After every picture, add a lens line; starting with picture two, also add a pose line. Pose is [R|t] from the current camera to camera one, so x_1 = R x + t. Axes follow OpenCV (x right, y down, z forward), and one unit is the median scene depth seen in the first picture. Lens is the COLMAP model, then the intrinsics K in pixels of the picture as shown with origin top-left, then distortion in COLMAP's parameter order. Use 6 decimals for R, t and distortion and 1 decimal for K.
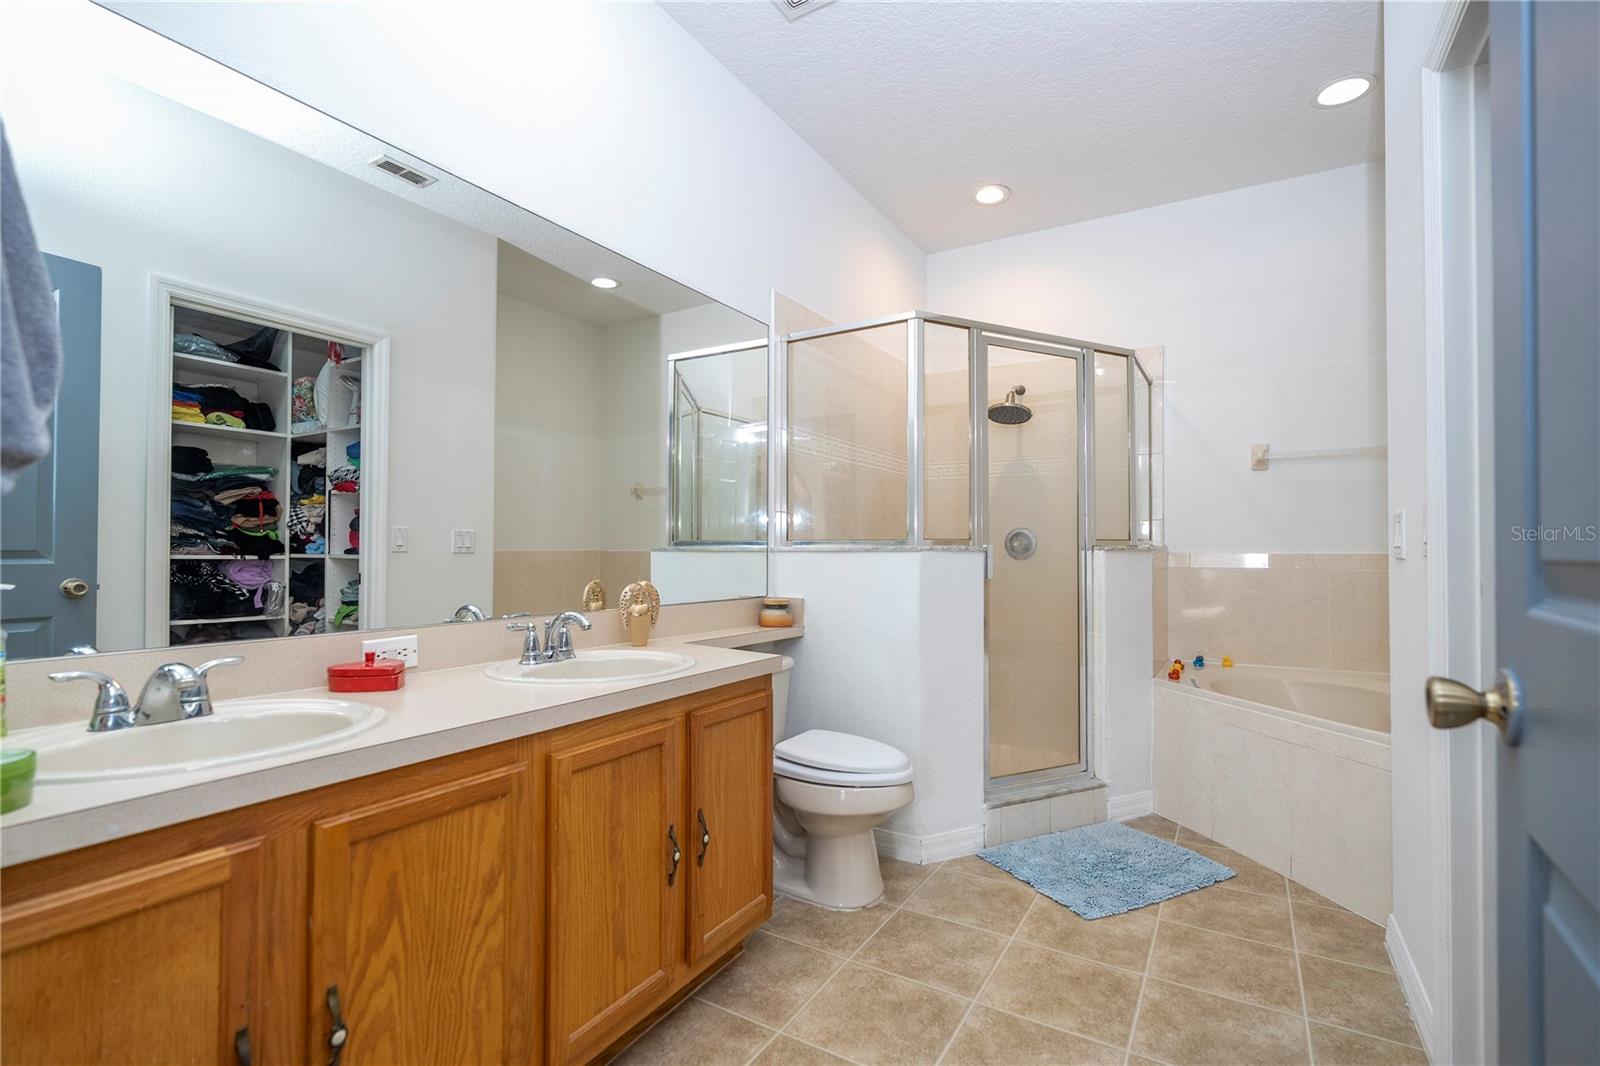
lens RADIAL K [[732.6, 0, 803.8], [0, 732.6, 539.7], [0, 0, 1]] dist [-0.001650, 0.000813]
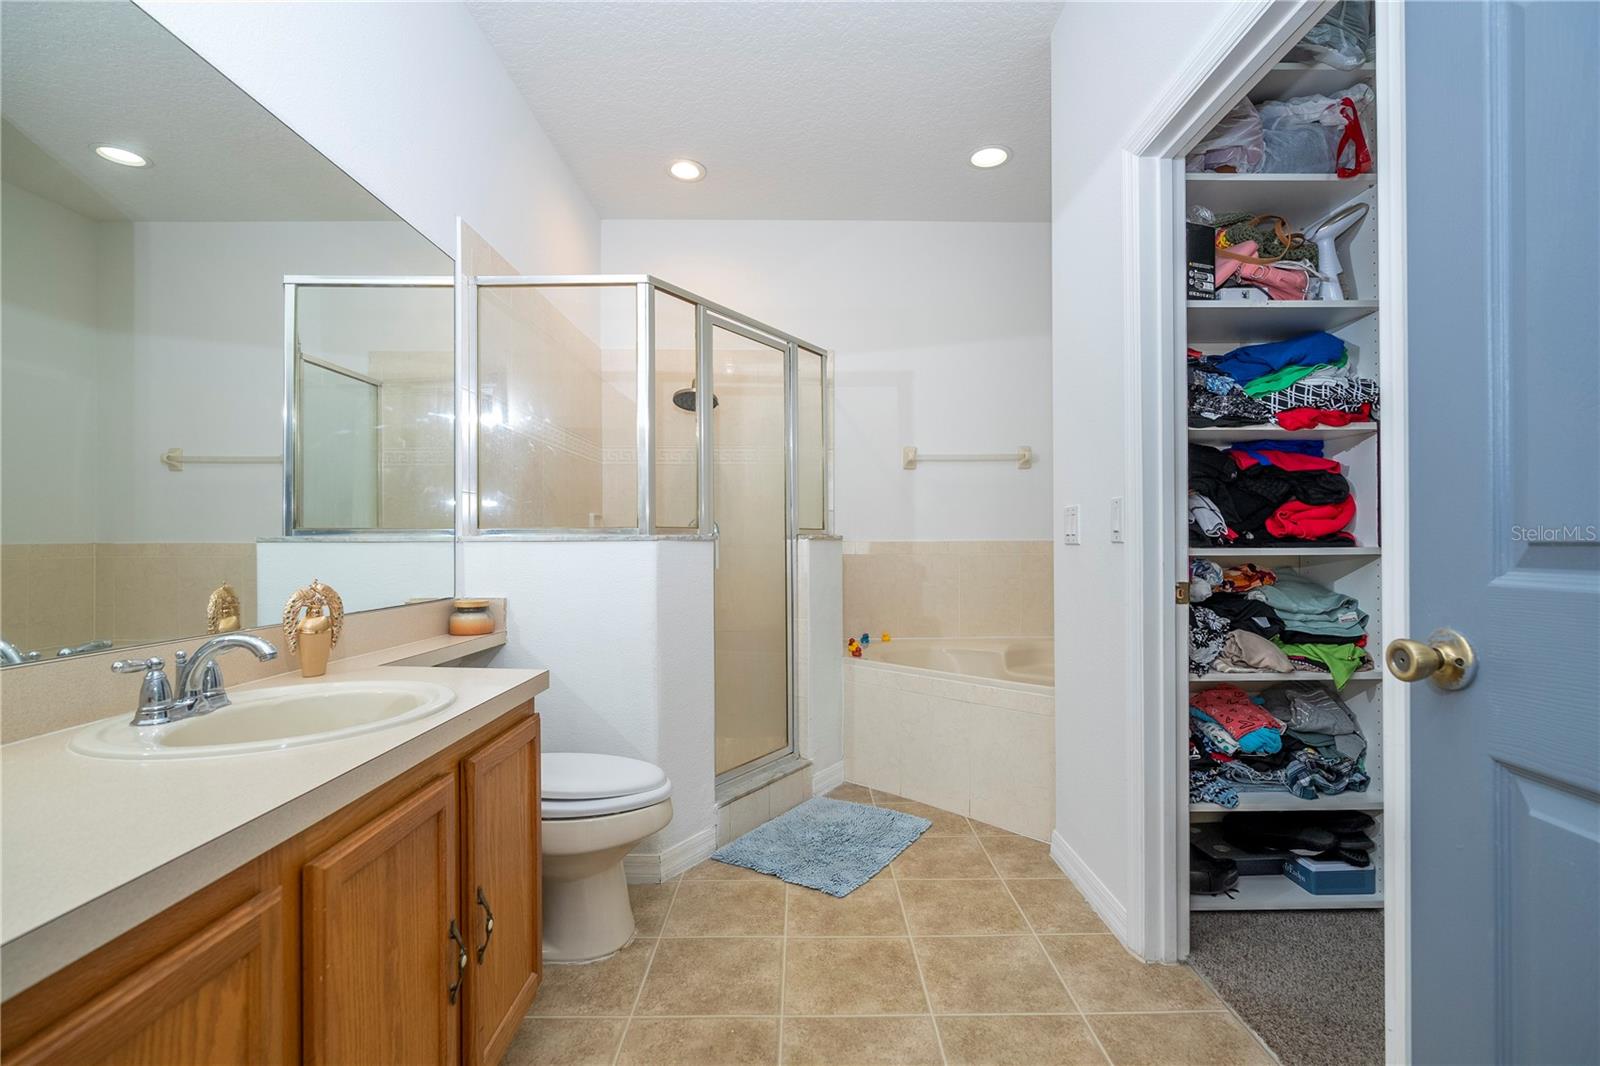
lens RADIAL K [[732.6, 0, 803.8], [0, 732.6, 539.7], [0, 0, 1]] dist [-0.001650, 0.000813]
pose [[0.853490, -0.004051, 0.521094, -0.178528], [-0.002136, 0.999934, 0.011273, 0.004366], [-0.521105, -0.010734, 0.853425, 0.143834]]
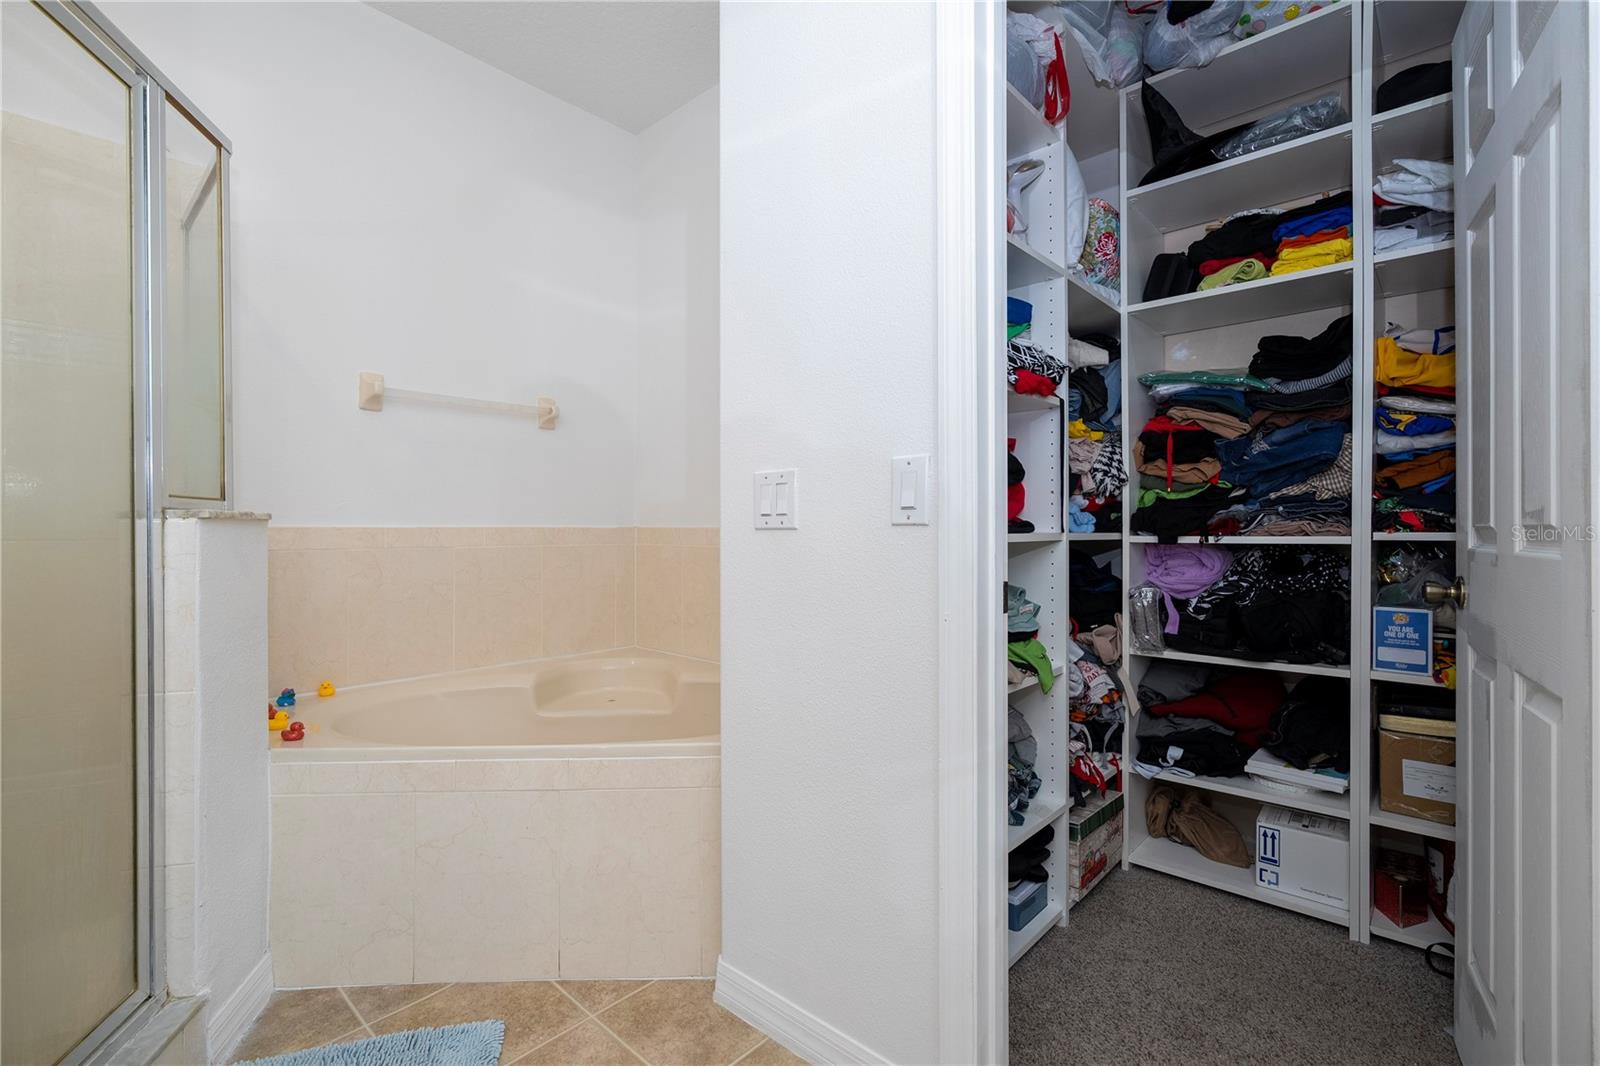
lens RADIAL K [[718.3, 0, 802.1], [0, 718.3, 531.0], [0, 0, 1]] dist [0.002665, 0.000526]
pose [[0.189551, -0.002210, 0.981868, 0.022546], [-0.012907, 0.999905, 0.004742, 0.019480], [-0.981786, -0.013572, 0.189505, 0.660857]]
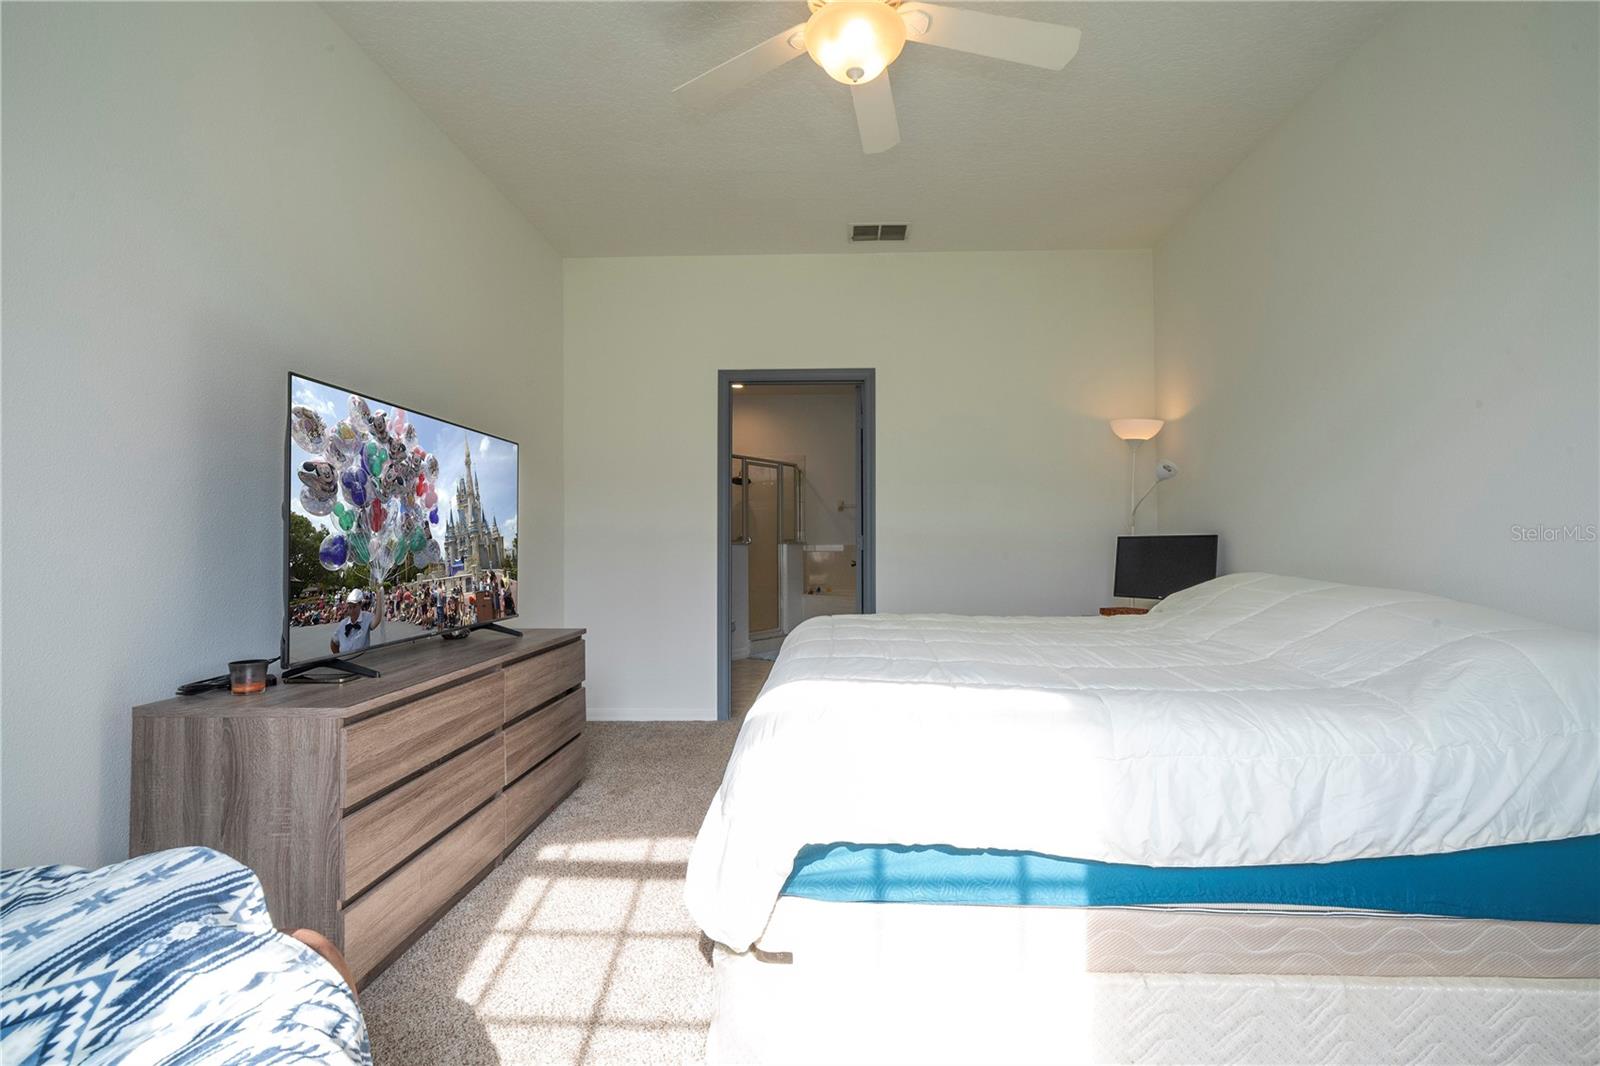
lens RADIAL K [[724.8, 0, 812.2], [0, 724.8, 532.4], [0, 0, 1]] dist [-0.002138, 0.000115]
pose [[0.879084, 0.000740, 0.476666, -0.919855], [-0.002894, 0.999989, 0.003785, -0.044943], [-0.476658, -0.004707, 0.879076, -1.618701]]
